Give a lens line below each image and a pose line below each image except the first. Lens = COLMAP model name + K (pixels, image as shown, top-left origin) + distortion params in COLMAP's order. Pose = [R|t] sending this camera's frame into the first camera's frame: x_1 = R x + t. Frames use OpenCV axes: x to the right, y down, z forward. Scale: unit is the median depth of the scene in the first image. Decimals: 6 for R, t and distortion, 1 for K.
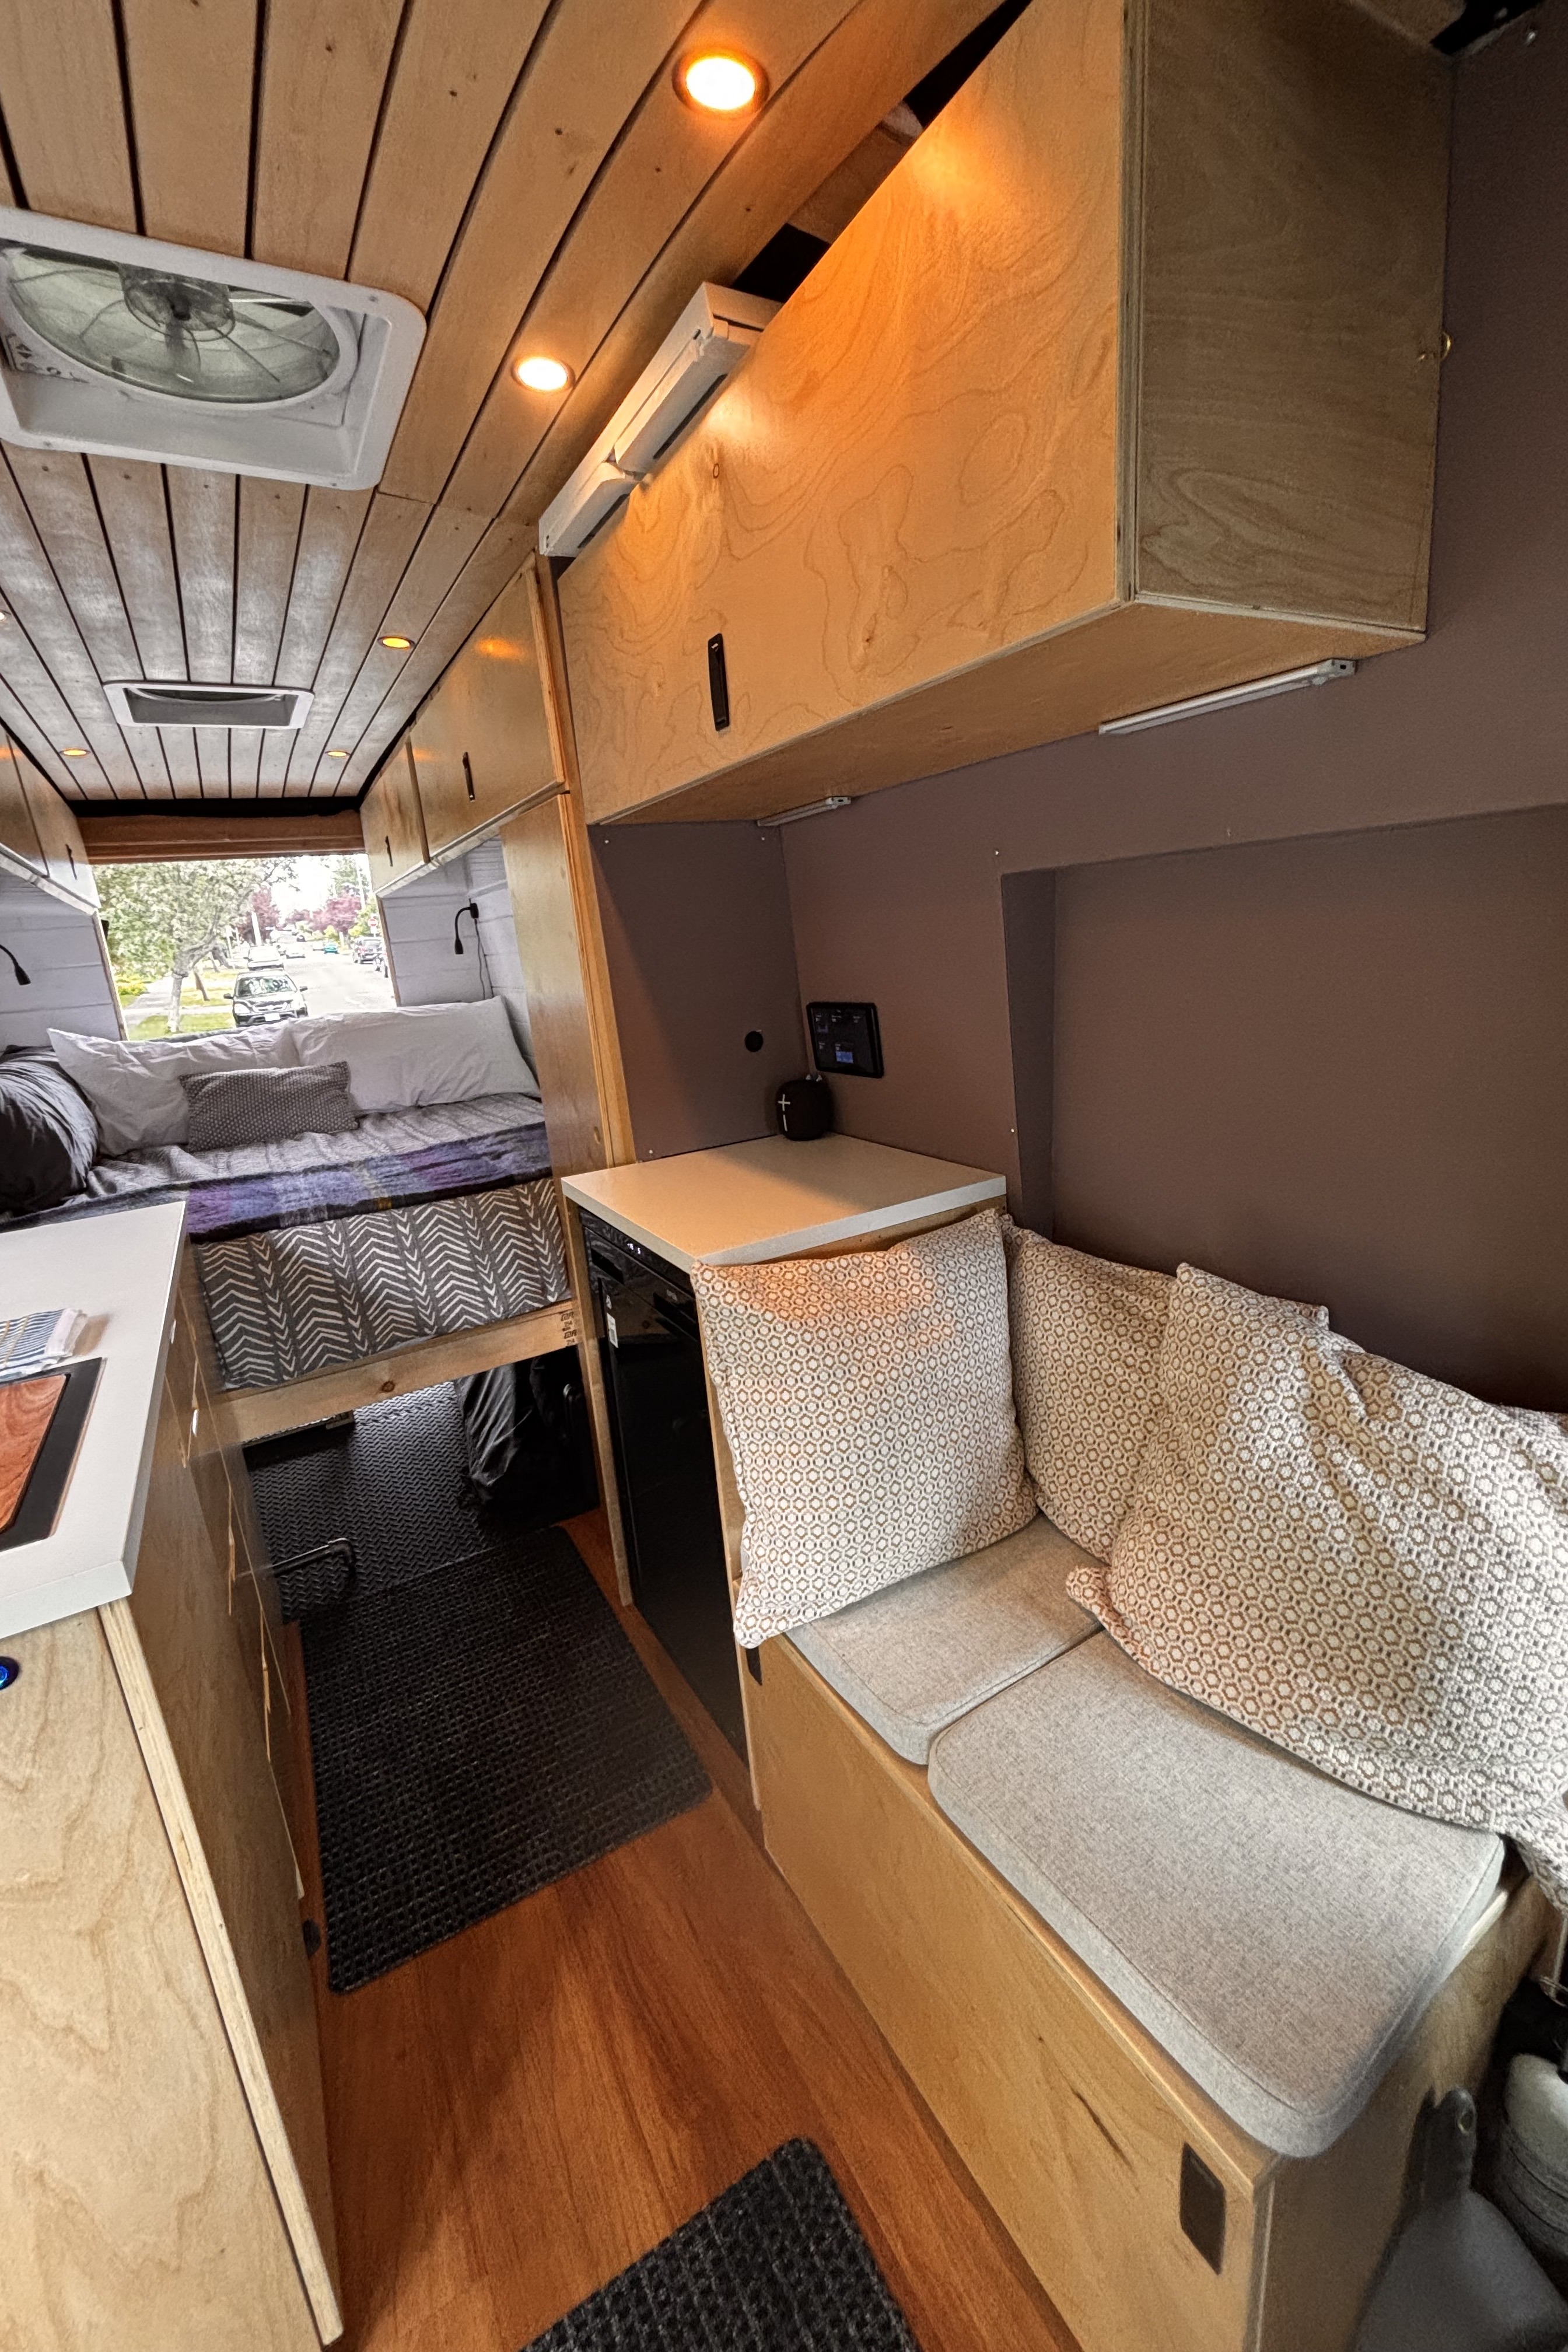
lens RADIAL K [[953.6, 0, 784.2], [0, 953.6, 1174.4], [0, 0, 1]] dist [0.001339, 0.000511]
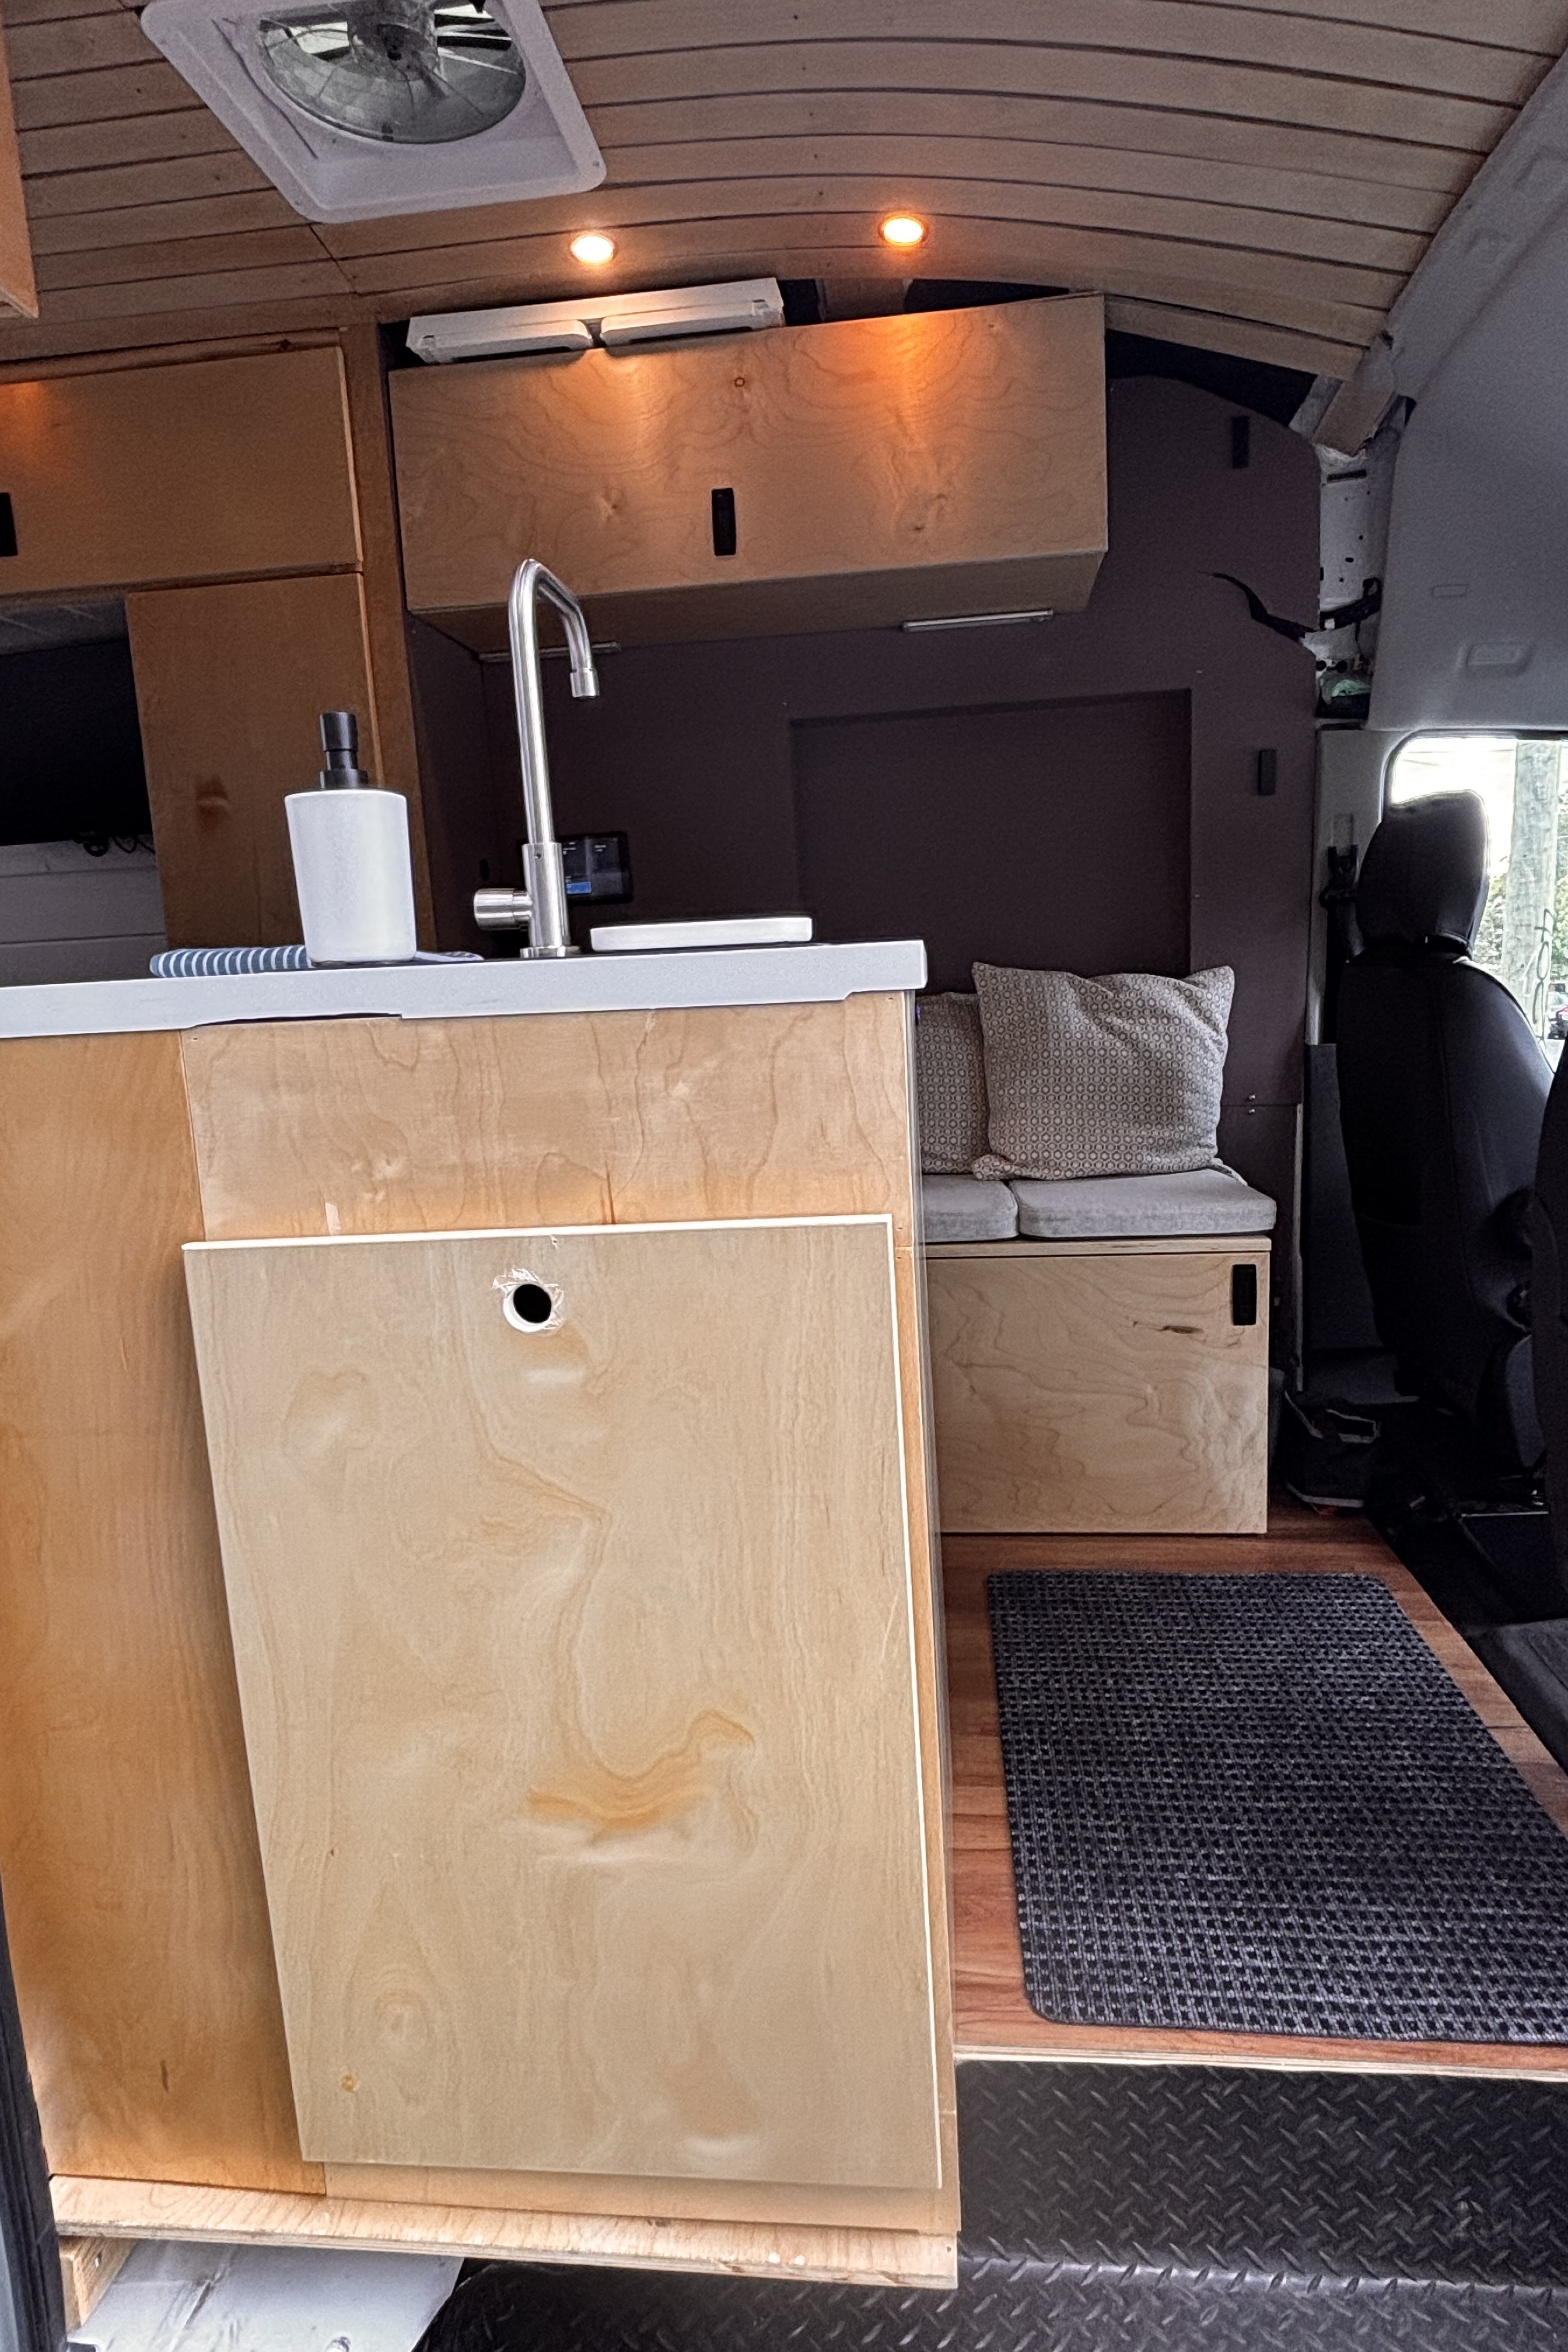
lens RADIAL K [[1297.5, 0, 795.1], [0, 1297.5, 1172.3], [0, 0, 1]] dist [0.005711, -0.013431]
pose [[0.597966, -0.069368, 0.798514, -1.145669], [0.205579, 0.976195, -0.069144, 0.397226], [-0.774709, 0.205504, 0.597992, 0.009683]]
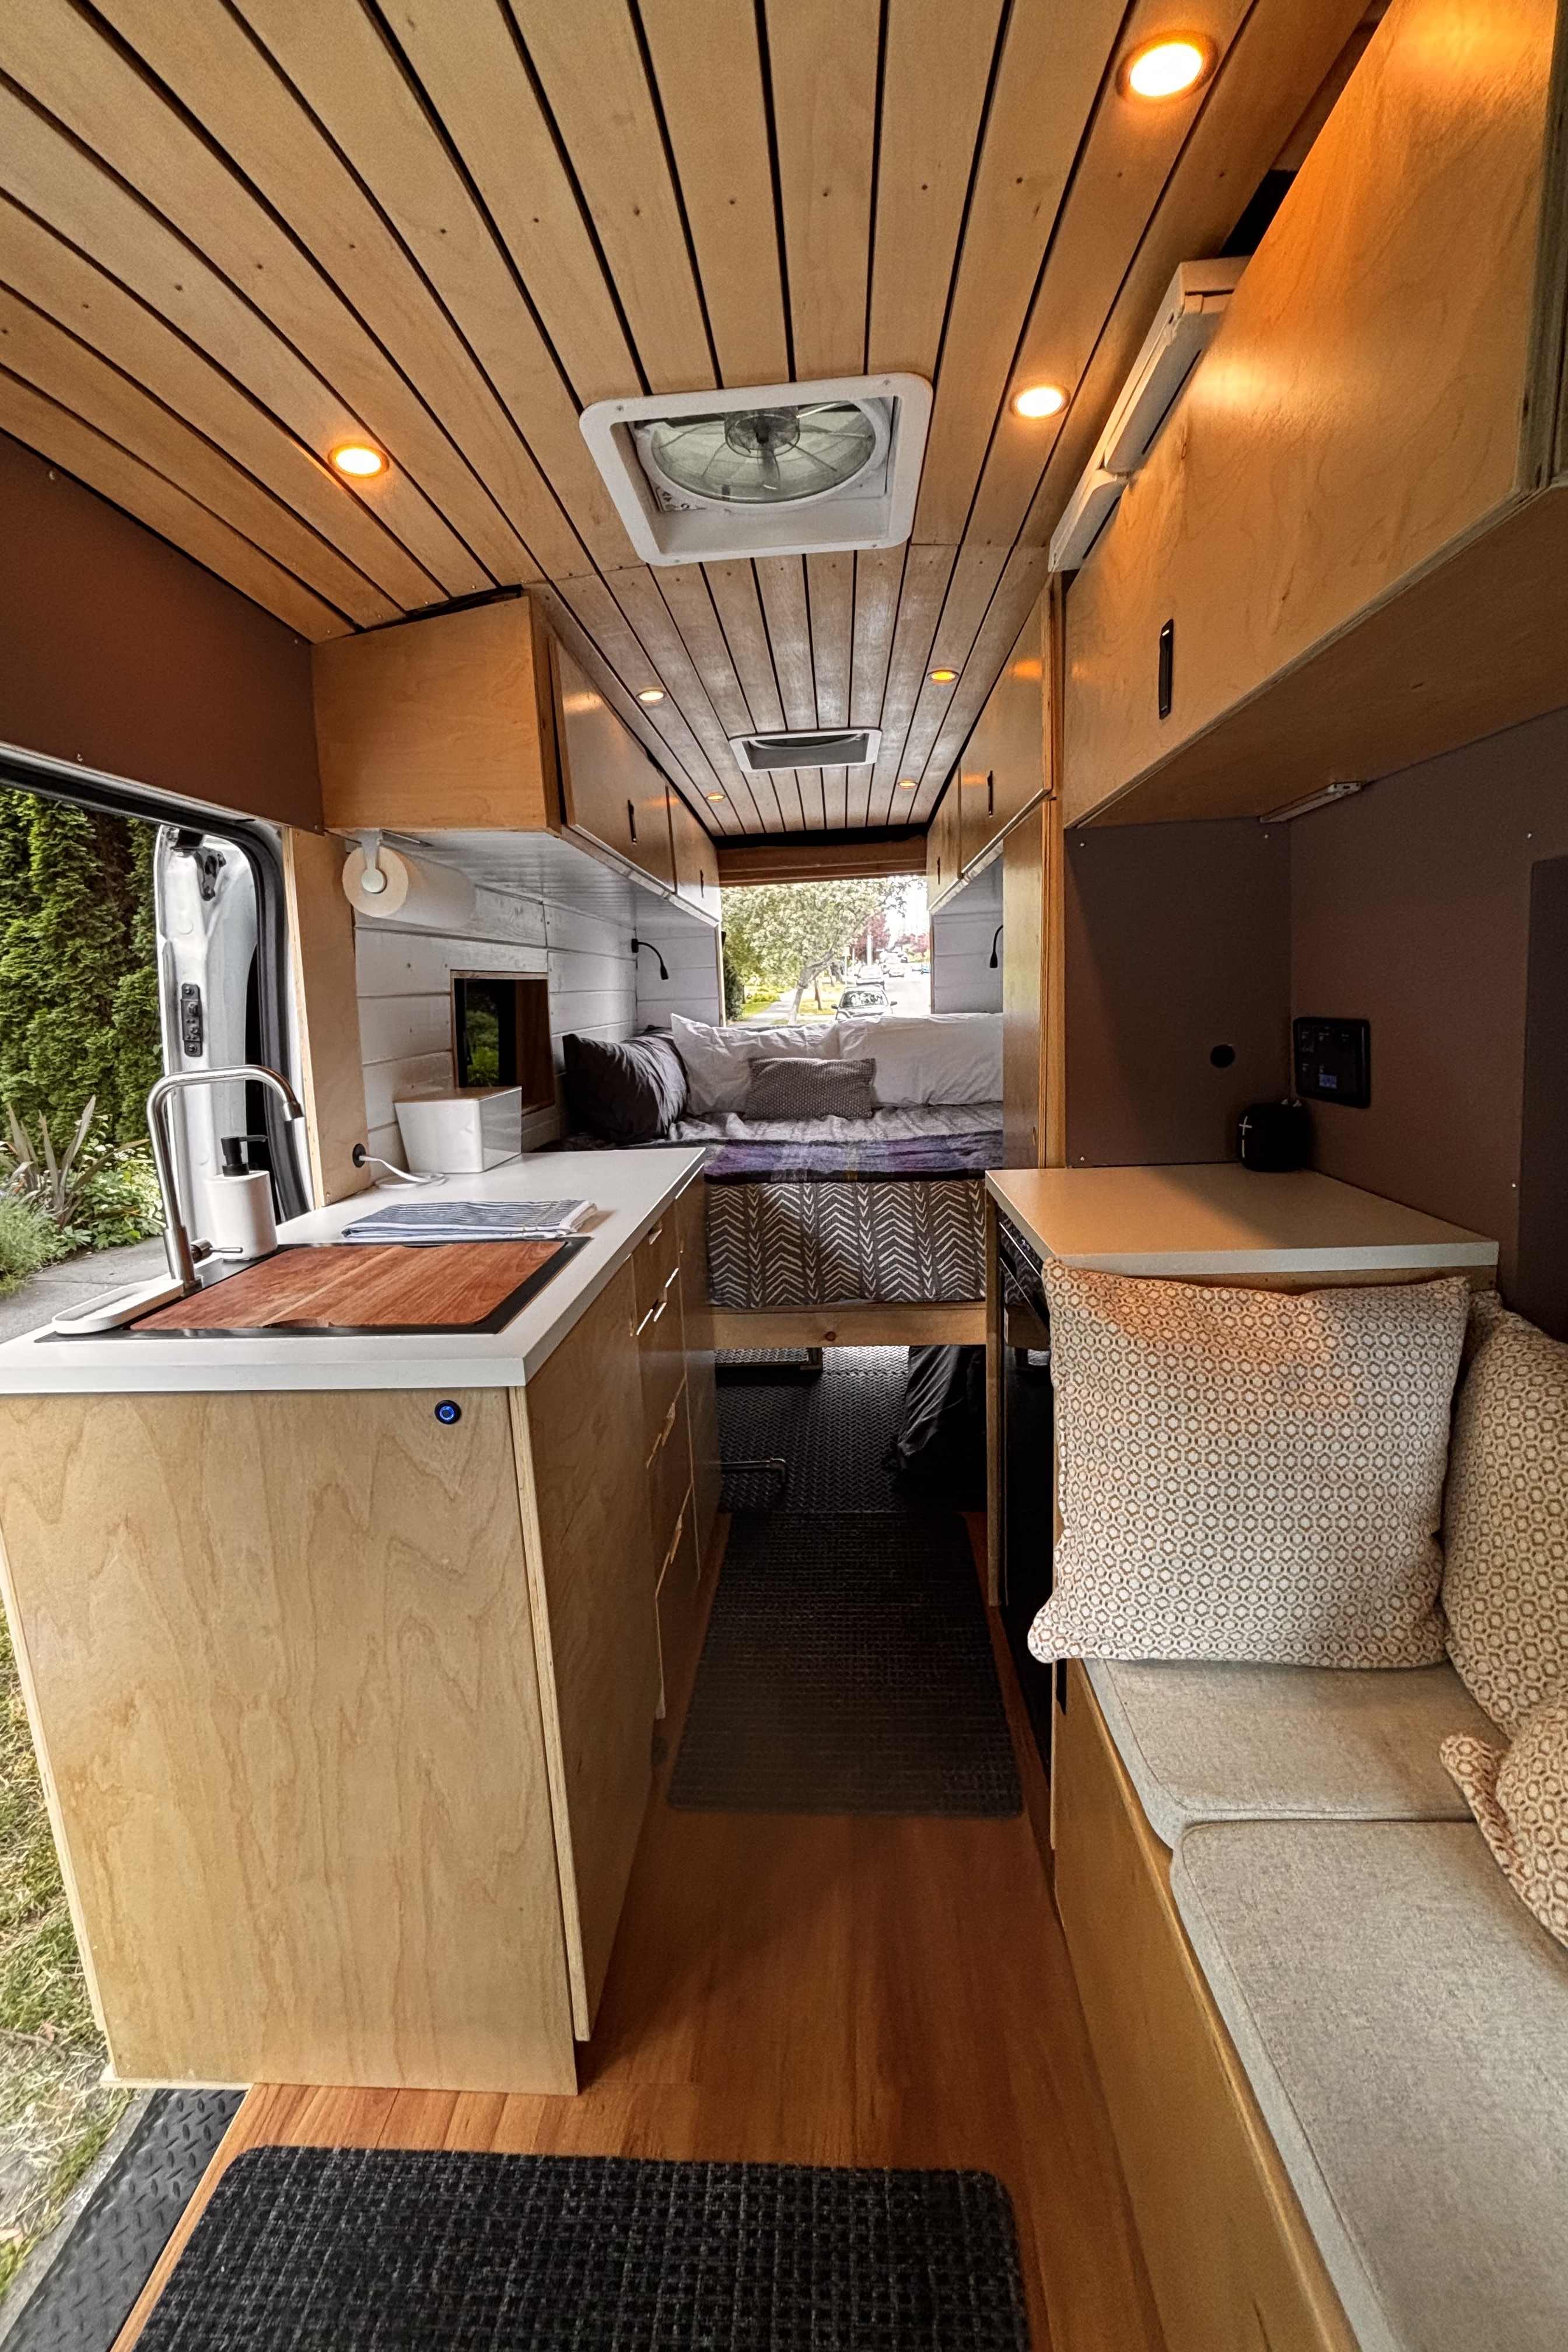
lens RADIAL K [[953.6, 0, 782.7], [0, 953.6, 1175.0], [0, 0, 1]] dist [0.001339, 0.000511]
pose [[0.831094, 0.146347, -0.536531, 0.173260], [-0.160025, 0.986883, 0.021306, 0.027748], [0.532611, 0.068151, 0.843612, 0.009798]]
